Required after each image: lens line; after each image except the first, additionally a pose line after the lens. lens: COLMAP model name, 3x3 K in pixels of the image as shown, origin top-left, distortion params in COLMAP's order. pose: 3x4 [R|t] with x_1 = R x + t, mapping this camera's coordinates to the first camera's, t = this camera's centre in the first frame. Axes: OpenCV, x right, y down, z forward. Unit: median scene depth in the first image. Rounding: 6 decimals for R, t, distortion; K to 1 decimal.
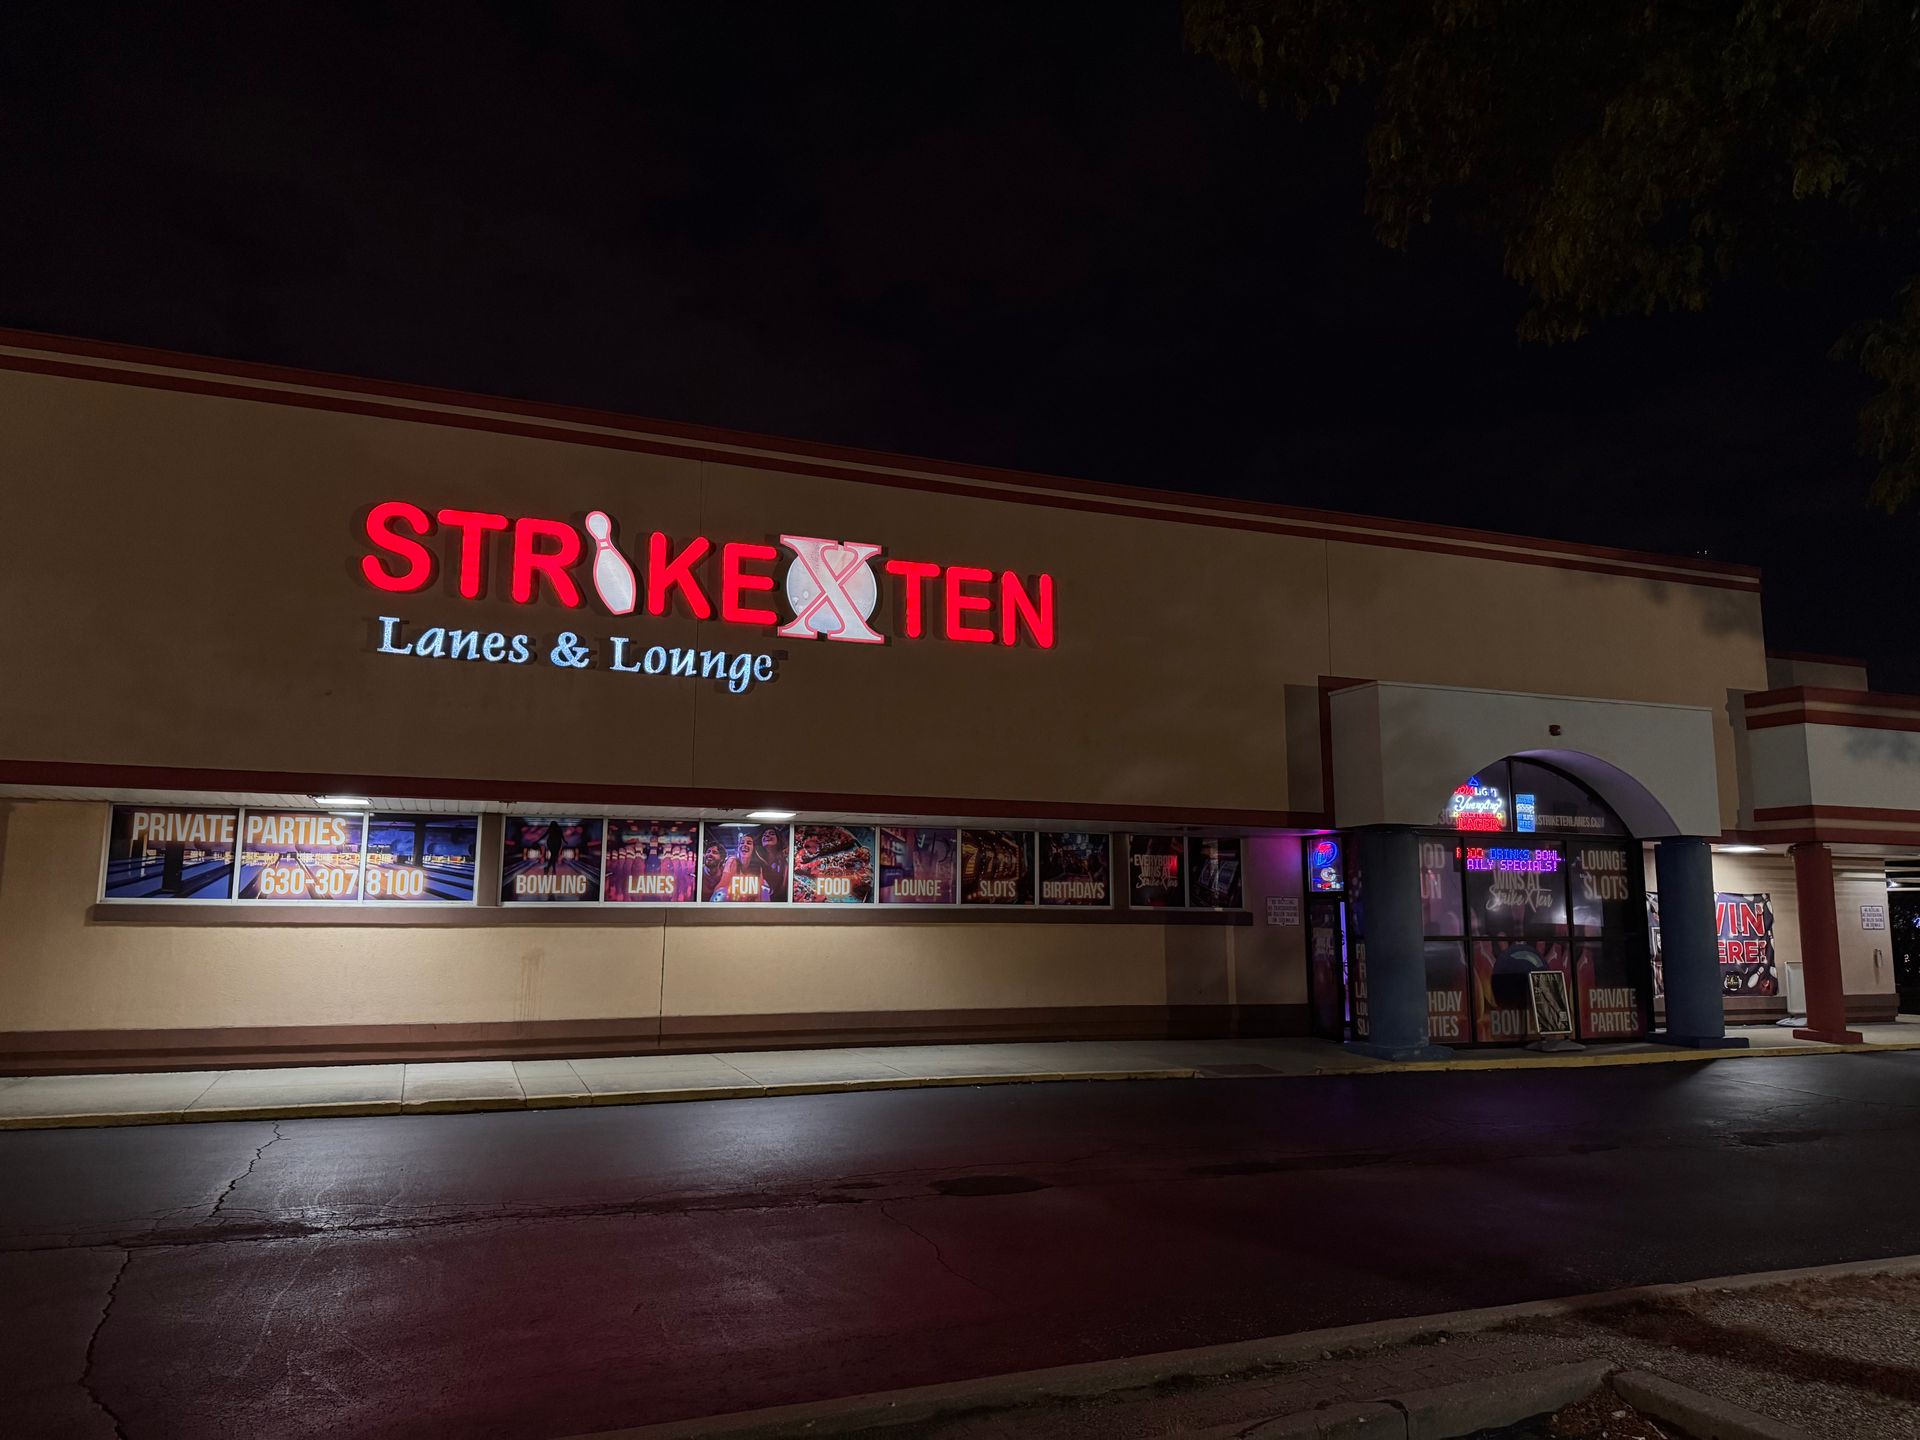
lens RADIAL K [[1335.8, 0, 960.0], [0, 1335.8, 720.0], [0, 0, 1]] dist [0.100096, -0.147265]
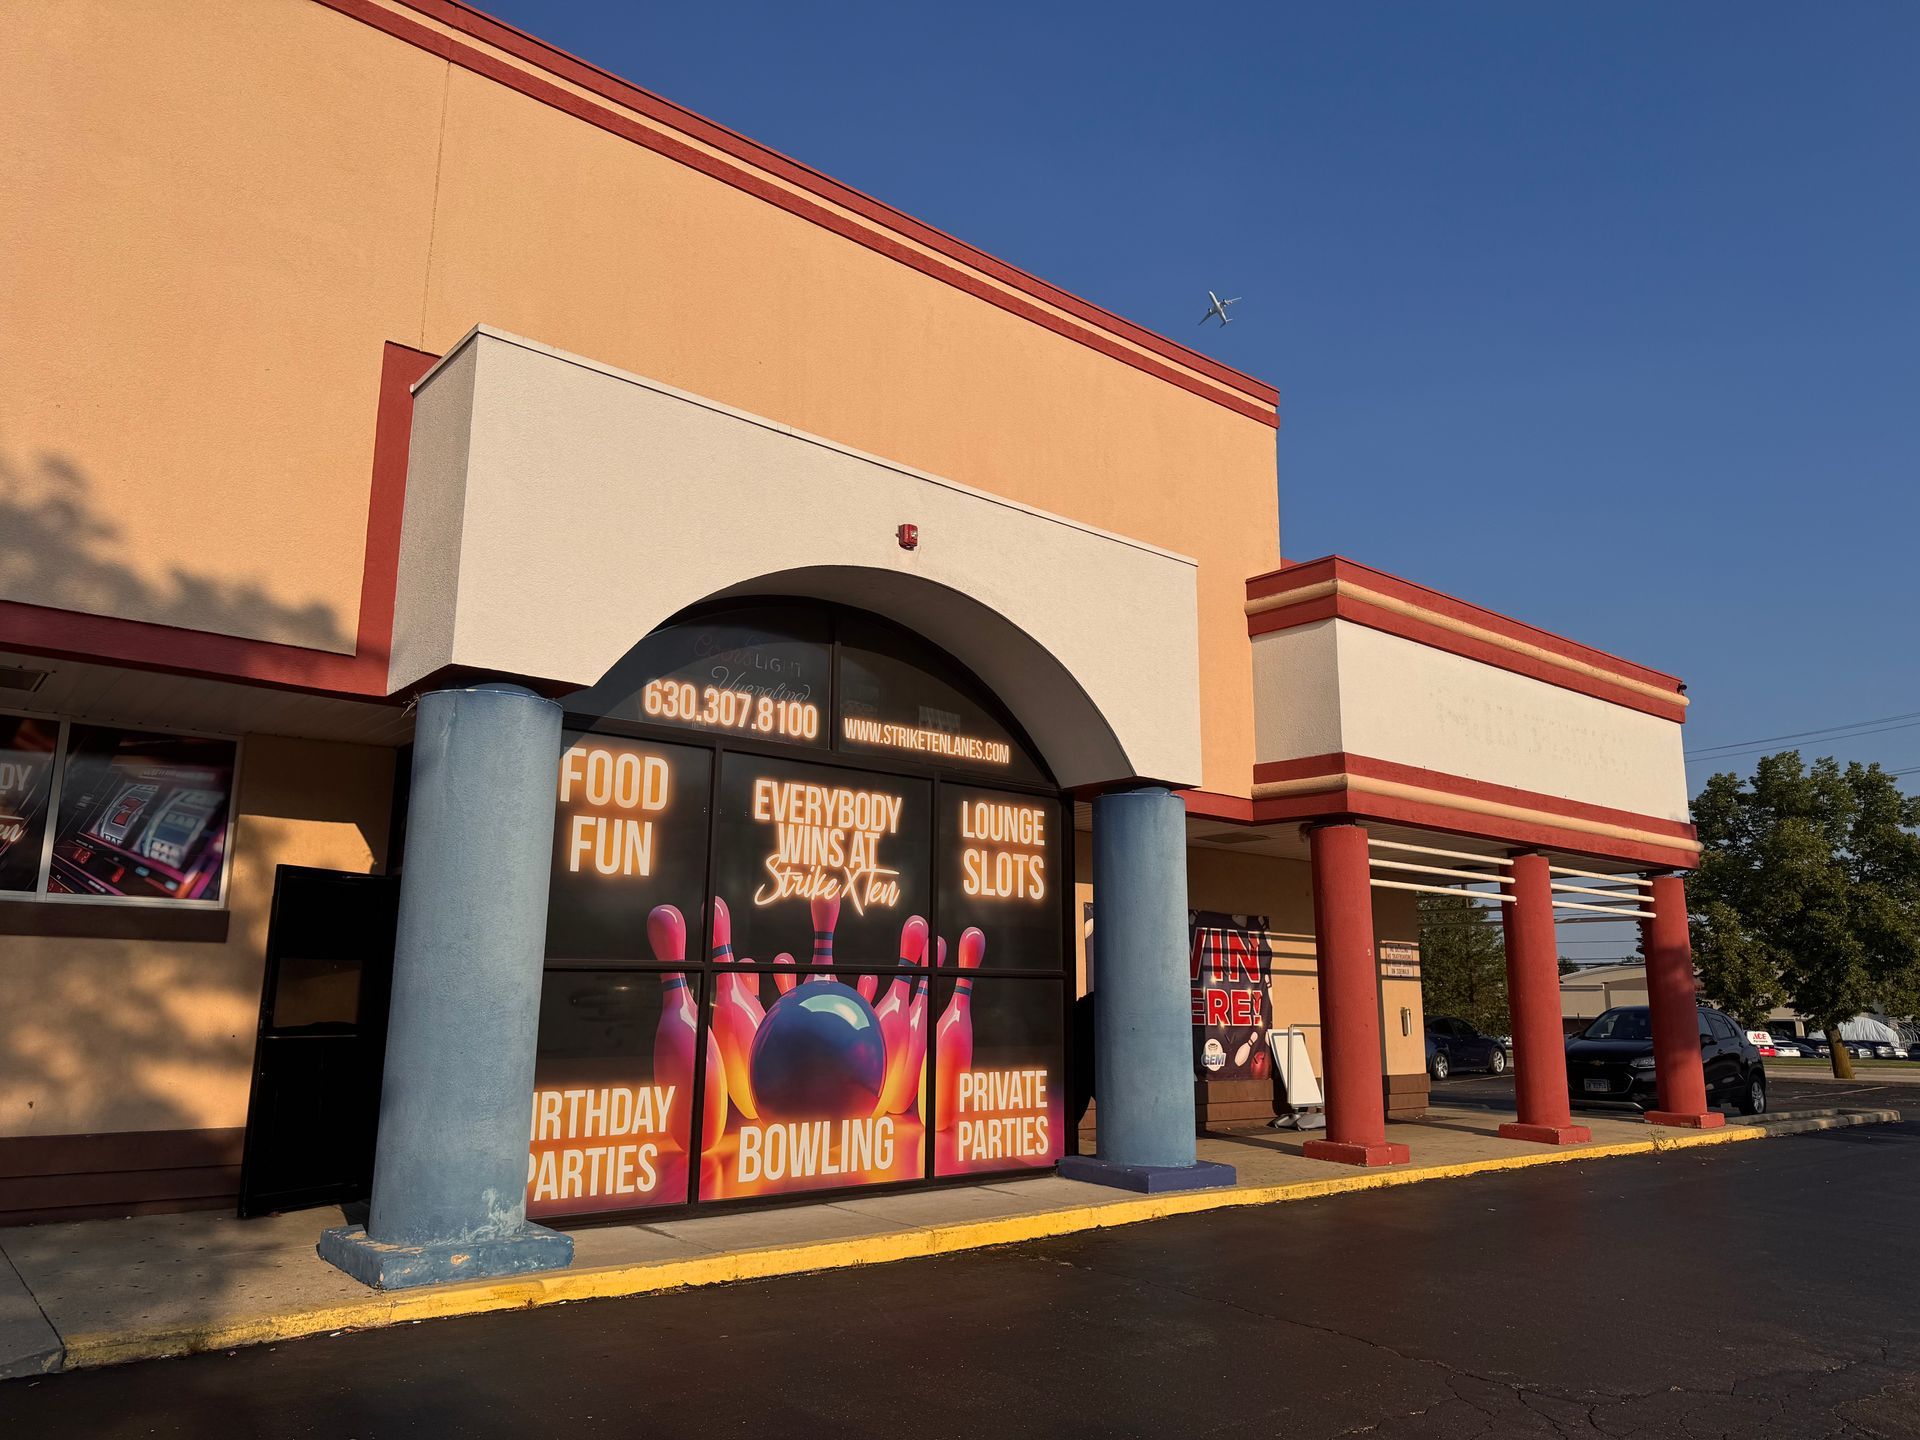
lens RADIAL K [[1335.8, 0, 960.0], [0, 1335.8, 720.0], [0, 0, 1]] dist [0.100096, -0.147265]
pose [[0.946748, 0.069981, 0.314277, 0.353167], [-0.051650, 0.996463, -0.066291, 0.119355], [-0.317804, 0.046528, 0.947014, 0.617814]]
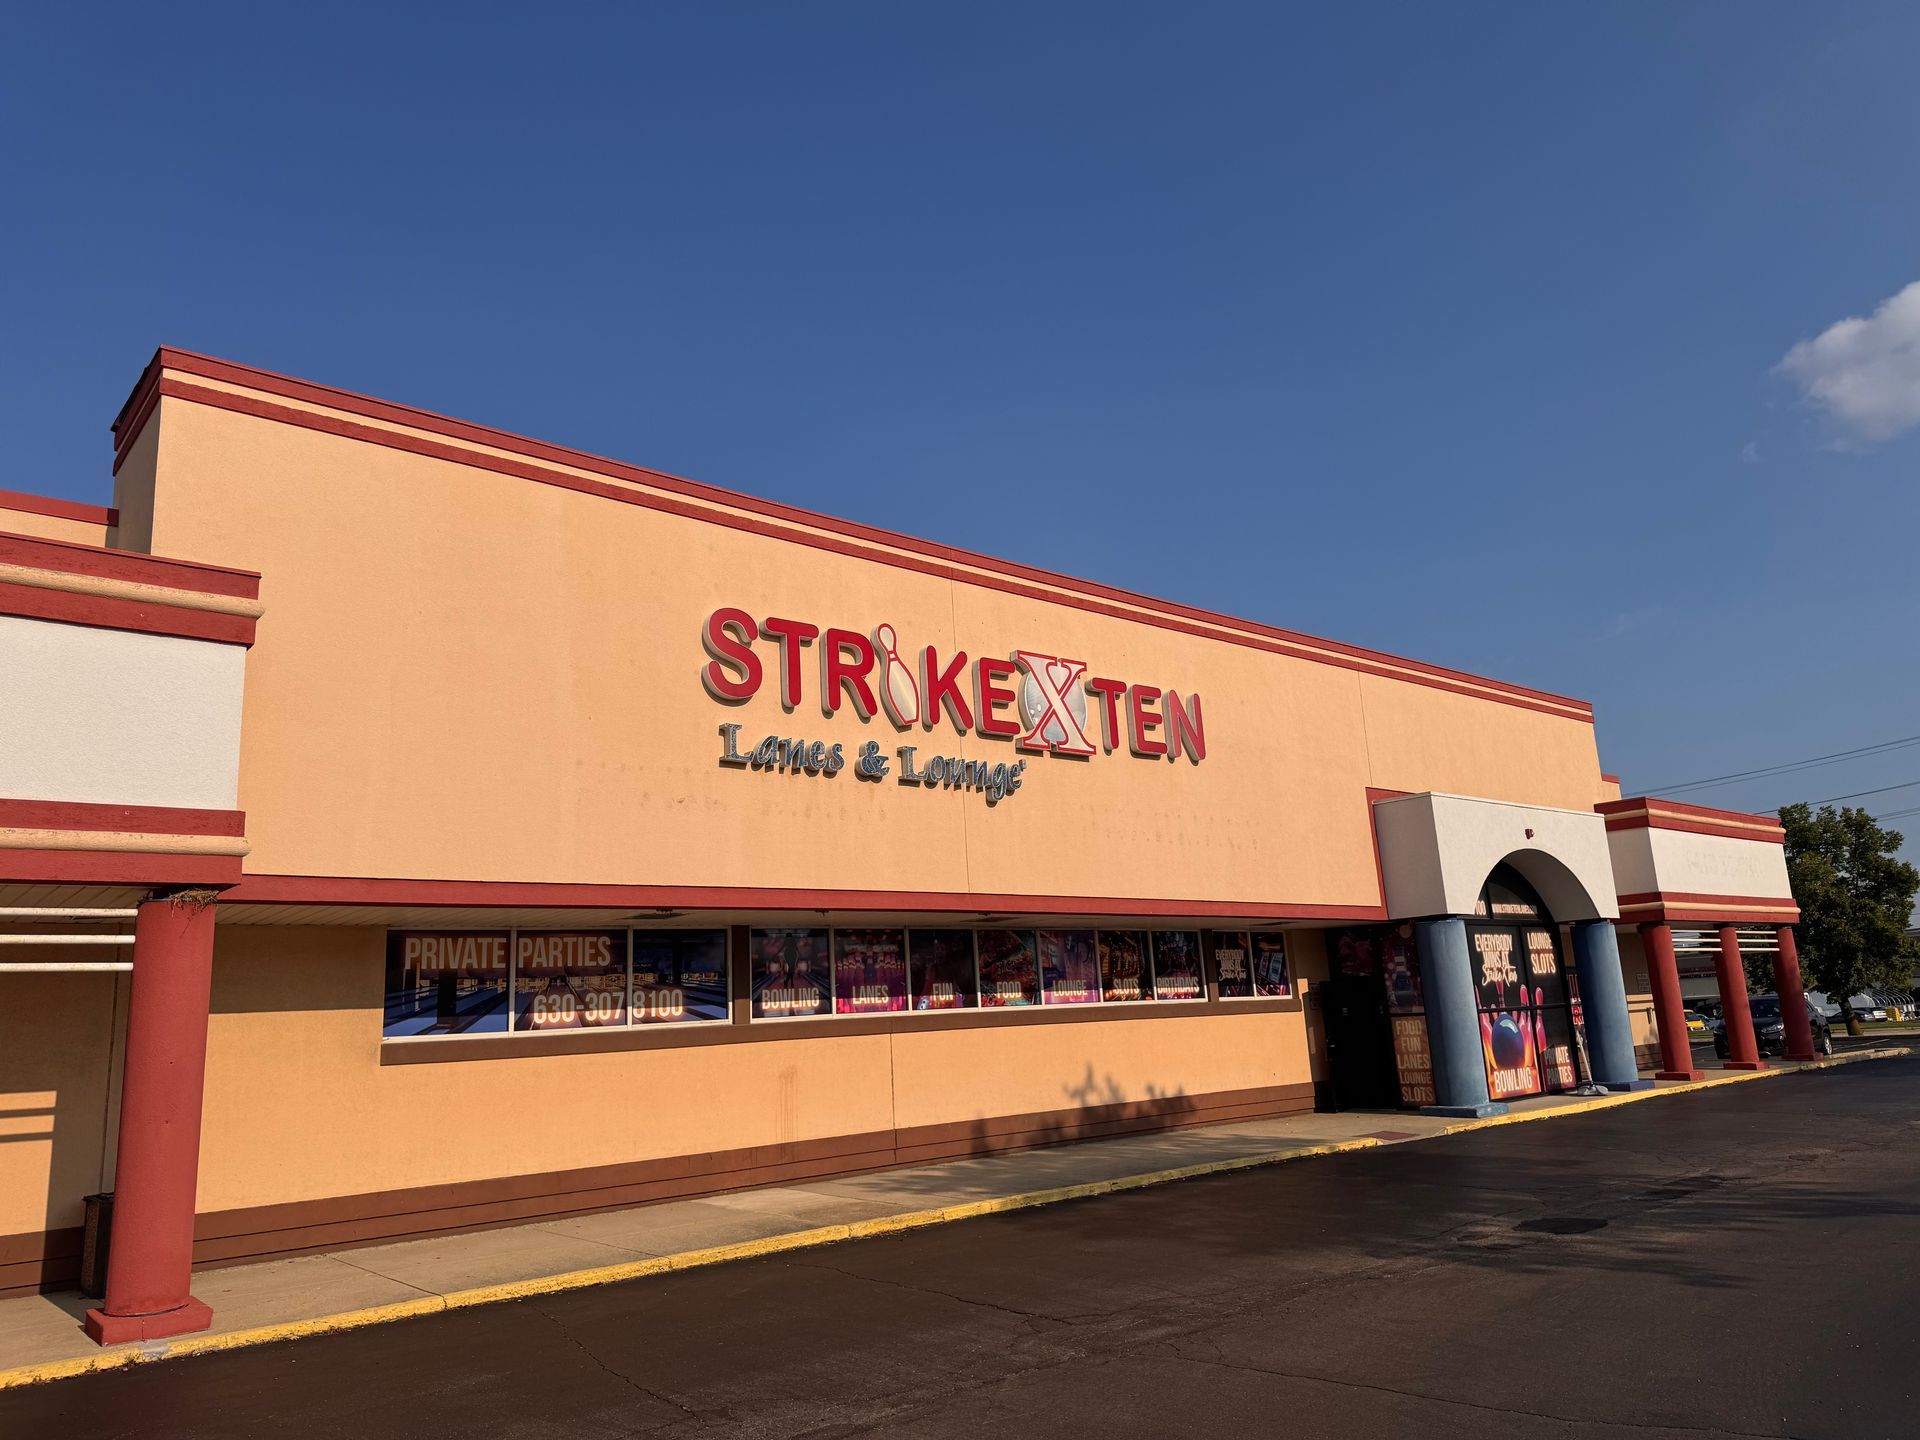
lens RADIAL K [[1352.8, 0, 960.0], [0, 1352.8, 720.0], [0, 0, 1]] dist [0.141954, -0.228178]
pose [[0.937751, 0.017768, 0.346853, -0.529846], [0.012147, 0.996402, -0.083884, 0.005255], [-0.347095, 0.082875, 0.934161, 0.019557]]
